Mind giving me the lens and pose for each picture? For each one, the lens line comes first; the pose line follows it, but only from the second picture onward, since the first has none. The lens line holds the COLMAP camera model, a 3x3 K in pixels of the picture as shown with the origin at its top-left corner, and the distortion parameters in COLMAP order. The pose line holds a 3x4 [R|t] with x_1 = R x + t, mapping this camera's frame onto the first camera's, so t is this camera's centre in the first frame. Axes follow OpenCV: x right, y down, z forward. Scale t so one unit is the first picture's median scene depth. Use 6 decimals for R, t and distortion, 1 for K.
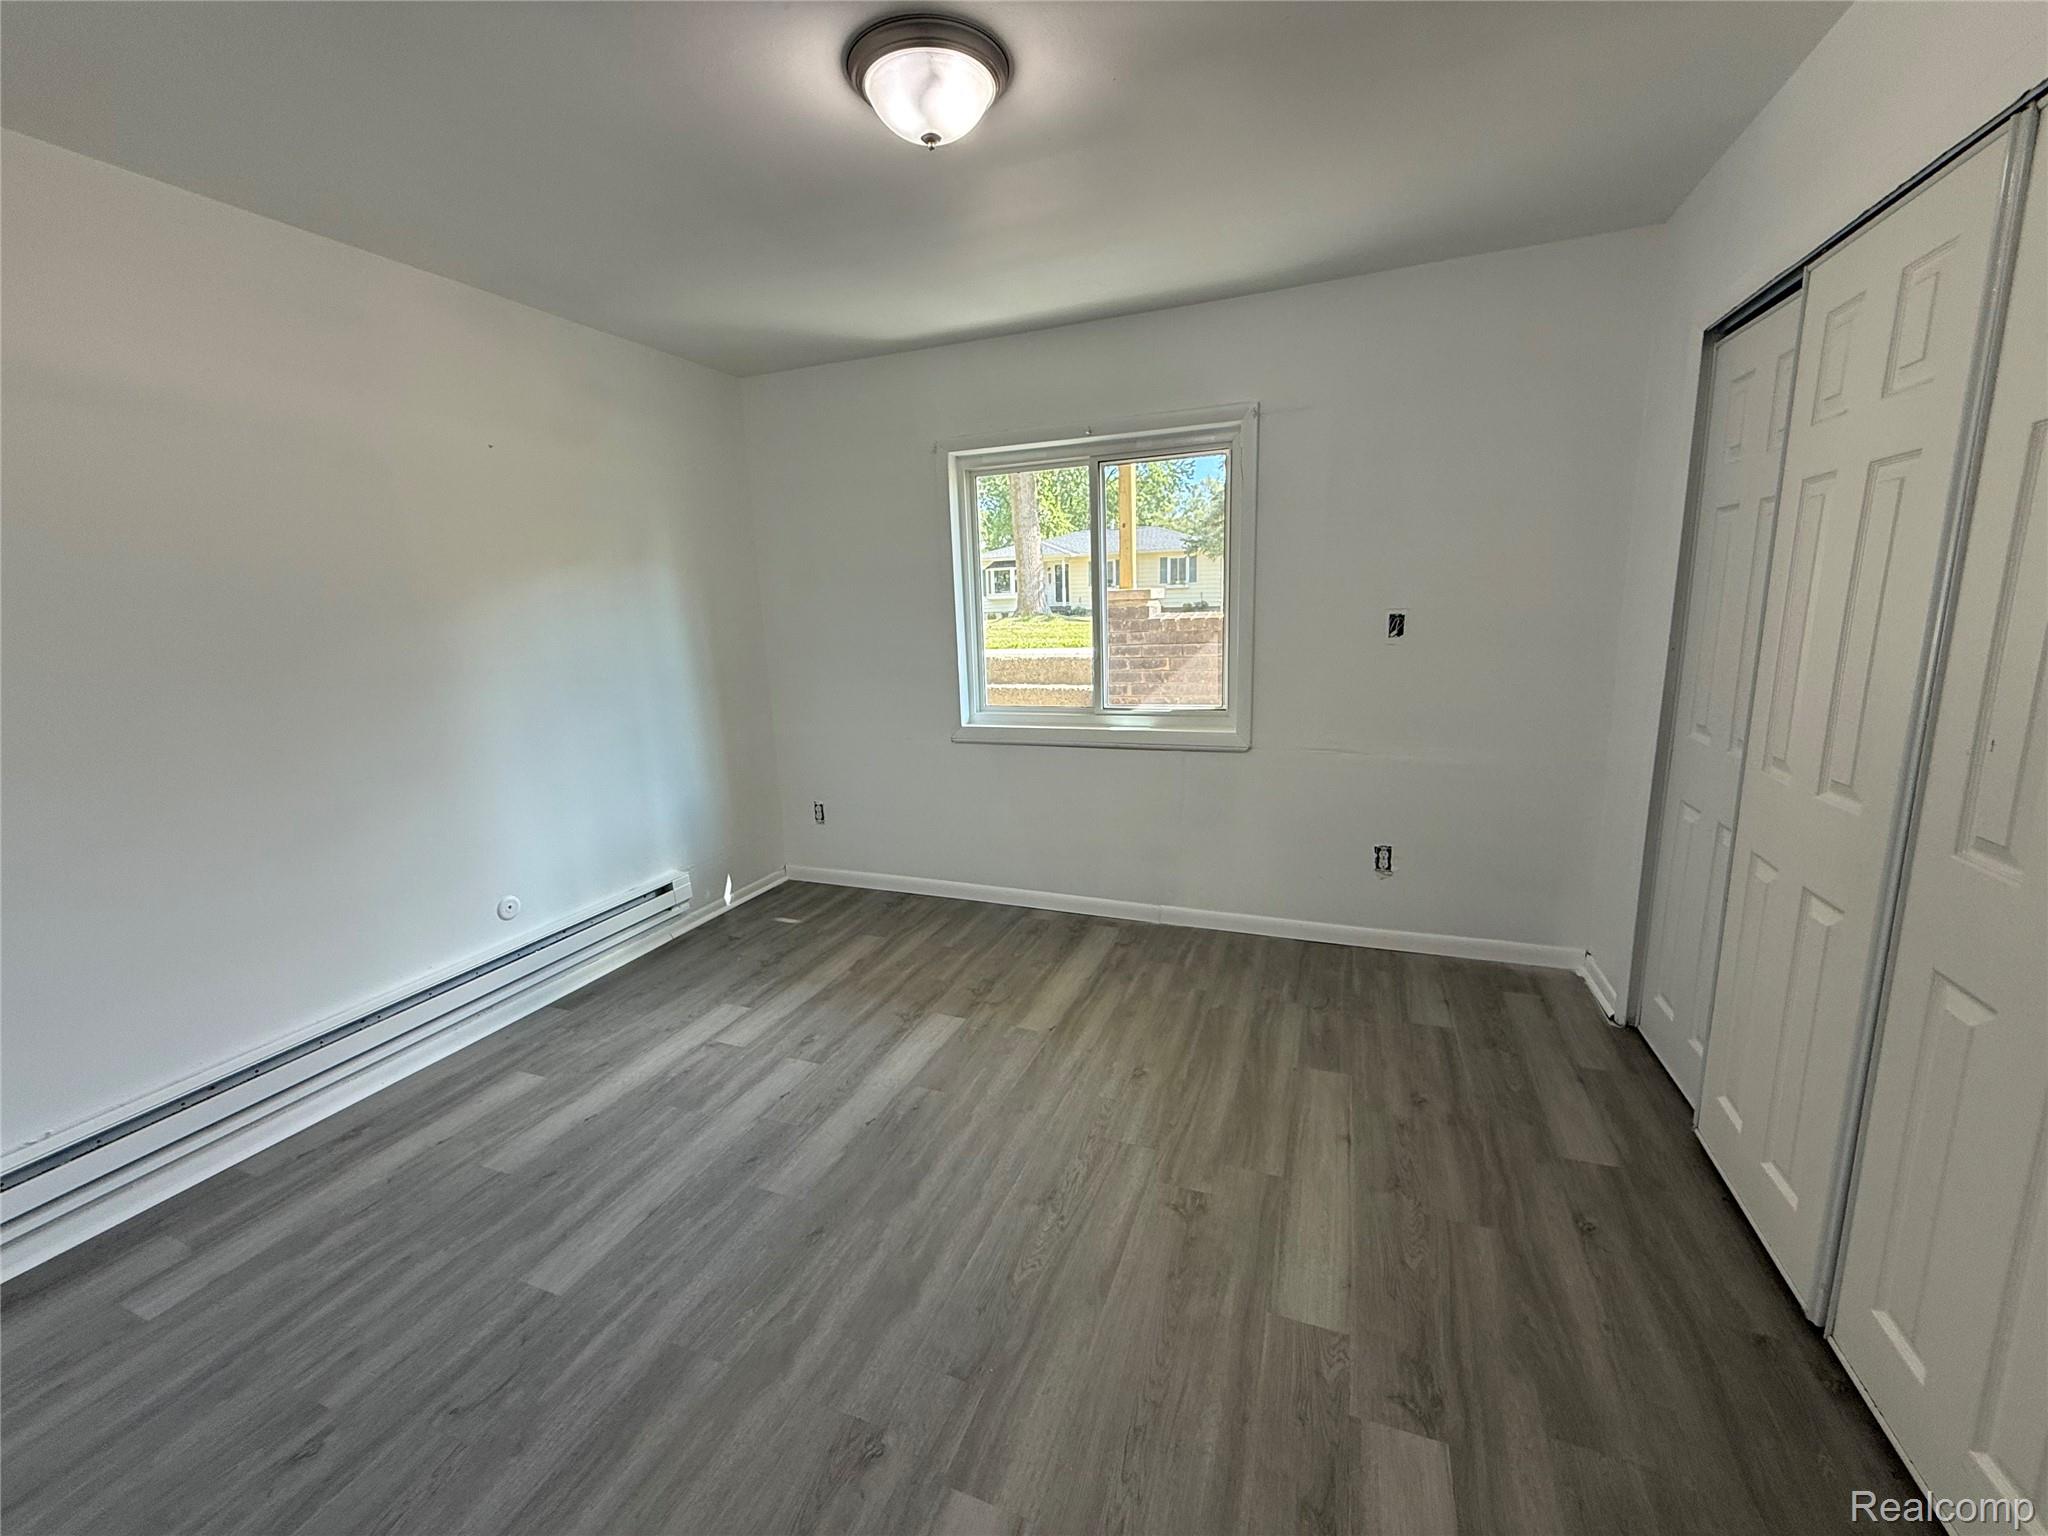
lens RADIAL K [[818.2, 0, 1023.4], [0, 818.2, 762.2], [0, 0, 1]] dist [0.000426, 0.000024]
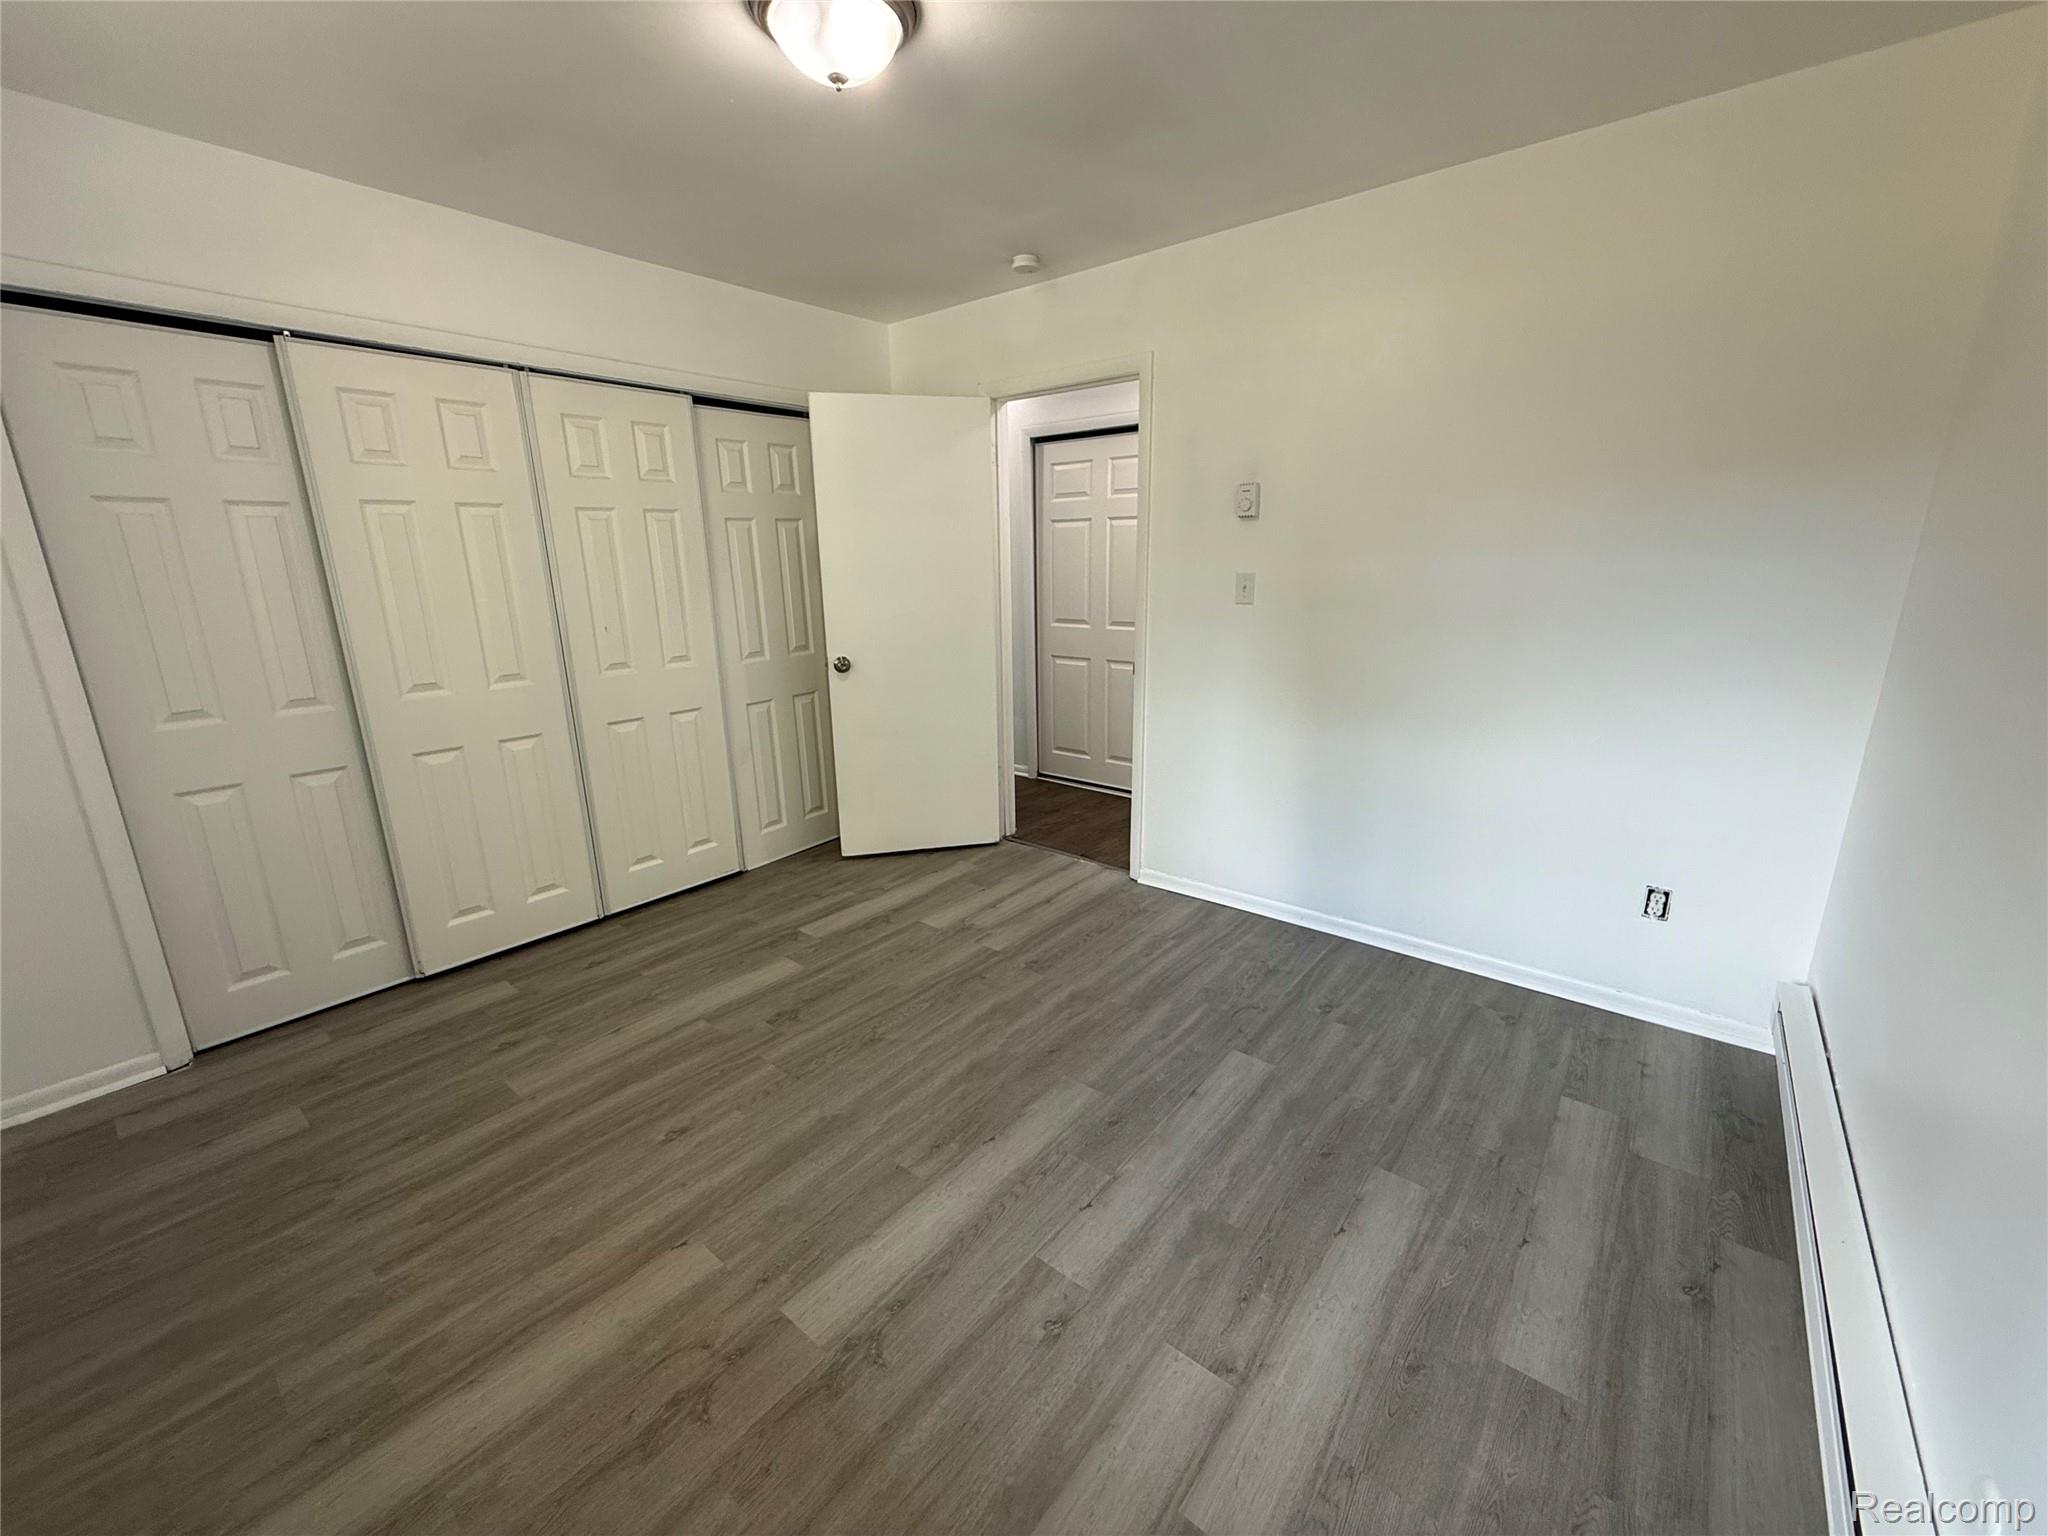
lens RADIAL K [[818.2, 0, 1023.4], [0, 818.2, 762.2], [0, 0, 1]] dist [0.000426, 0.000024]
pose [[-0.951825, -0.029375, 0.305231, -0.478923], [0.102738, 0.907321, 0.407694, -0.293198], [-0.288918, 0.419412, -0.860593, 1.573707]]
